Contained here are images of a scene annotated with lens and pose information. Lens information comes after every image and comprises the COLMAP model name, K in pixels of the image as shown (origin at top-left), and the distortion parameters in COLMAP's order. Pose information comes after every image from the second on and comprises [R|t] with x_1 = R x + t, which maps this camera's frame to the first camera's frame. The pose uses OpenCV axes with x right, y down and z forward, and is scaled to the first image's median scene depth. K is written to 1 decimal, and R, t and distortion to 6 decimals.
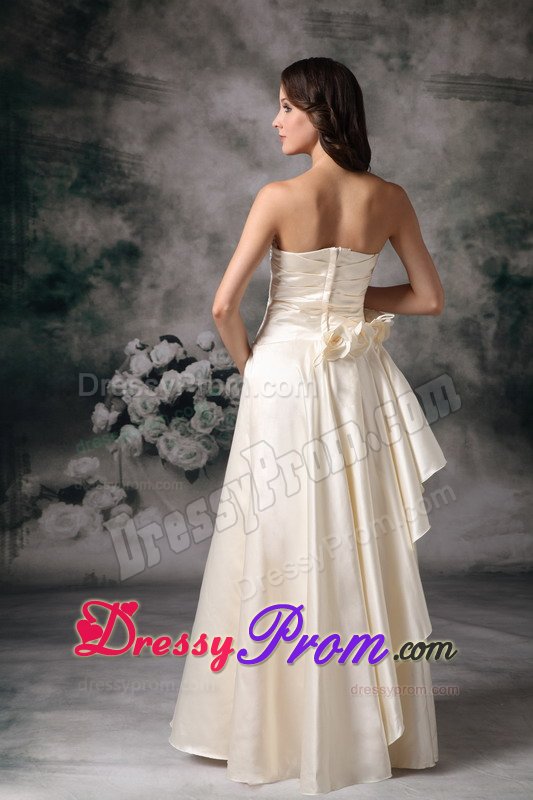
lens RADIAL K [[1956.1, 0, 268.4], [0, 1956.1, 425.8], [0, 0, 1]] dist [0.455068, 0.398467]
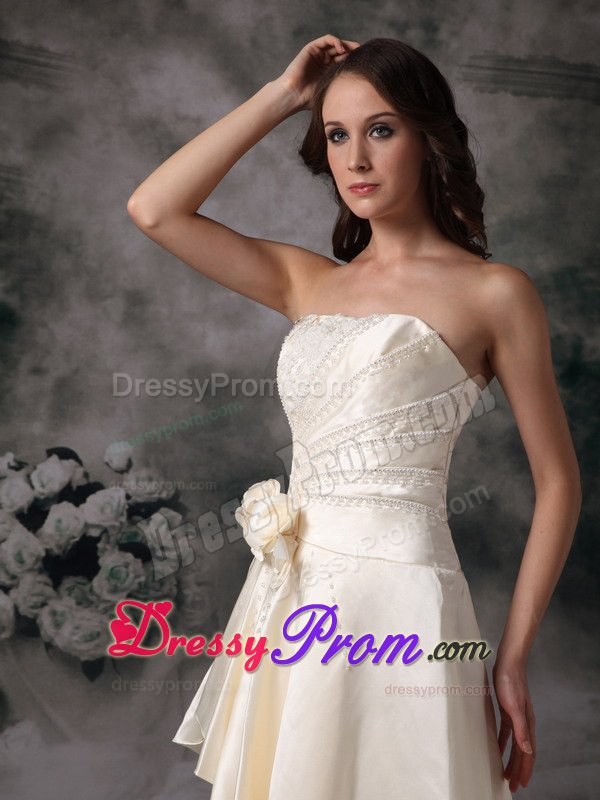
lens RADIAL K [[2310.1, 0, 297.5], [0, 2310.1, 426.9], [0, 0, 1]] dist [0.596669, -0.645507]
pose [[0.998212, 0.013944, 0.058132, -0.017847], [-0.012806, 0.999720, -0.019903, -0.038835], [-0.058394, 0.019123, 0.998110, 0.237641]]
